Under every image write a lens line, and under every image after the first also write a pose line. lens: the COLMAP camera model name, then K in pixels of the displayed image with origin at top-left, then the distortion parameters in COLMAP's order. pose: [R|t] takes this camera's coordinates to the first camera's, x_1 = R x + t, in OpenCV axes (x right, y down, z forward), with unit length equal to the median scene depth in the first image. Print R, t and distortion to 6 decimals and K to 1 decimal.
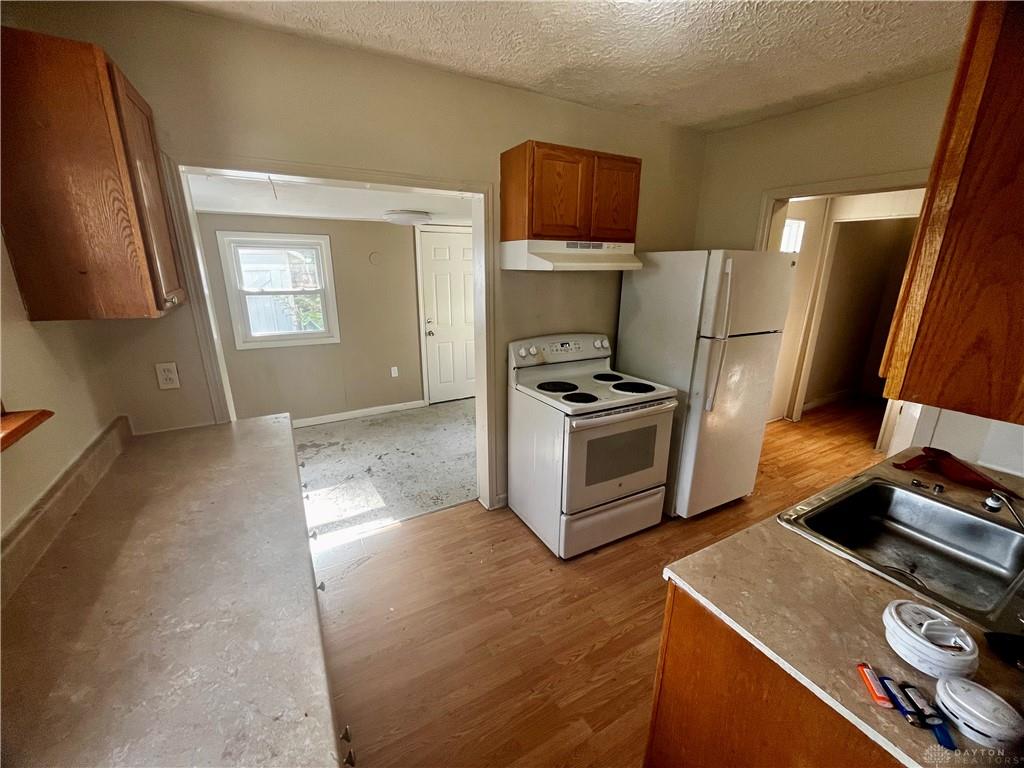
lens RADIAL K [[414.3, 0, 508.6], [0, 414.3, 382.2], [0, 0, 1]] dist [-0.004789, 0.000177]
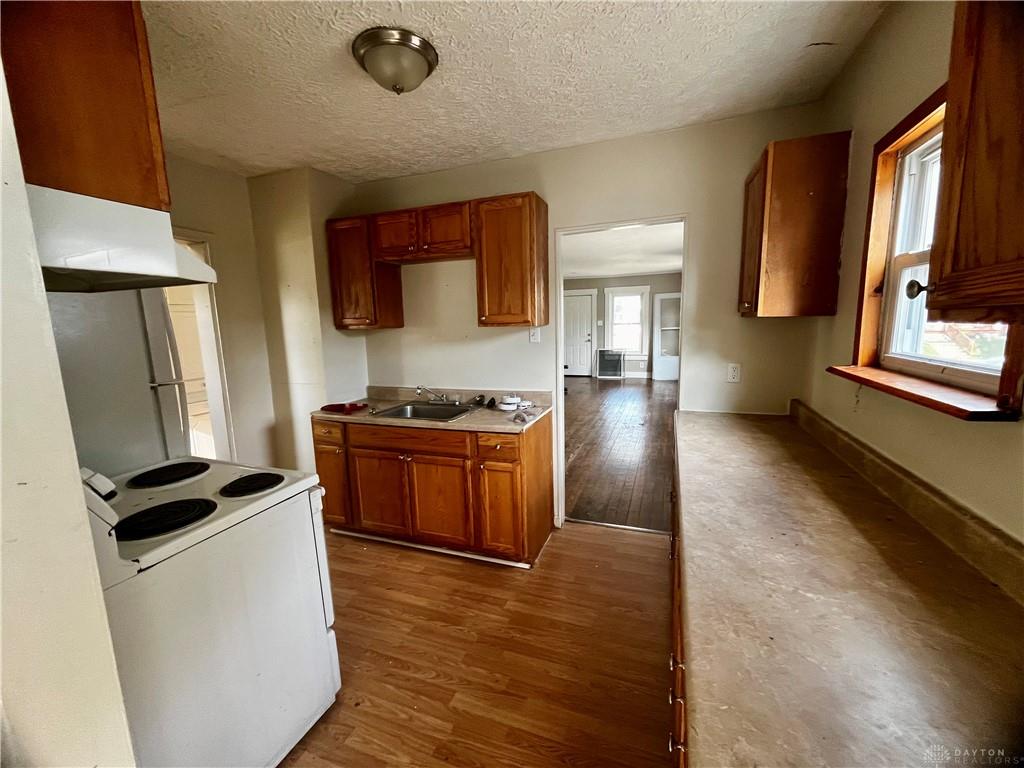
lens RADIAL K [[414.3, 0, 509.5], [0, 414.3, 385.4], [0, 0, 1]] dist [-0.004789, 0.000177]
pose [[-0.645389, -0.104592, 0.756660, -0.518015], [0.230178, 0.917907, 0.323211, -0.205319], [-0.728348, 0.382763, -0.568332, 0.952377]]
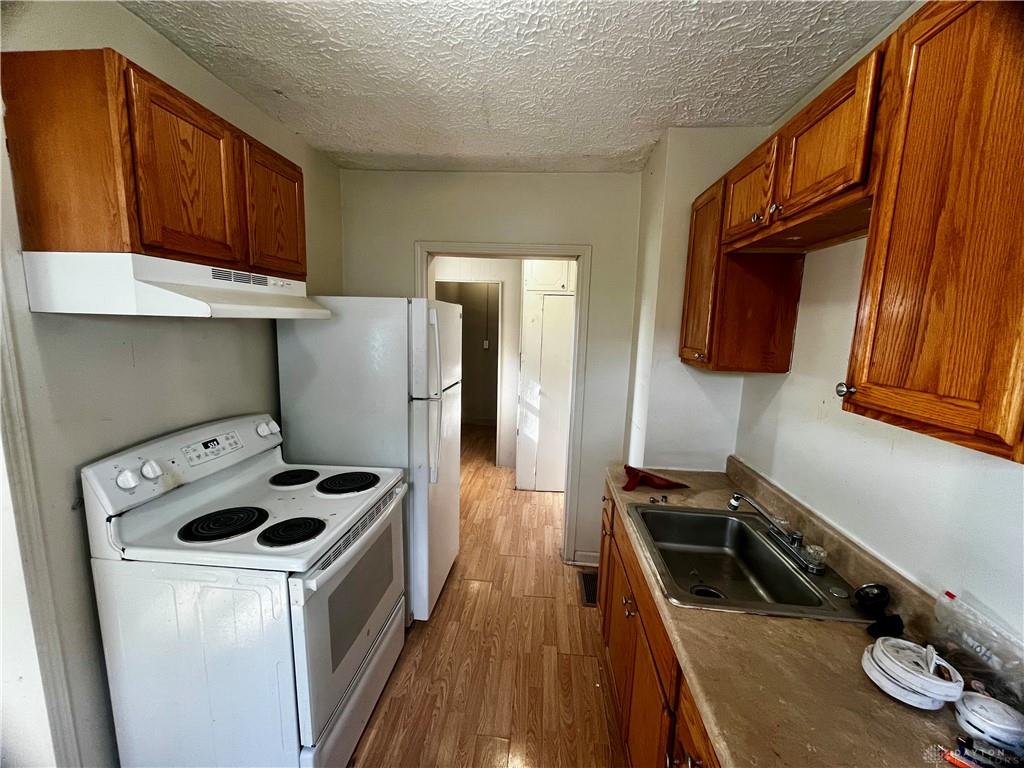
lens RADIAL K [[414.3, 0, 509.6], [0, 414.3, 384.1], [0, 0, 1]] dist [-0.004789, 0.000177]
pose [[0.556489, -0.109275, 0.823638, -0.109214], [0.199626, 0.979860, -0.004875, -0.096254], [-0.806517, 0.167132, 0.567095, 0.363625]]
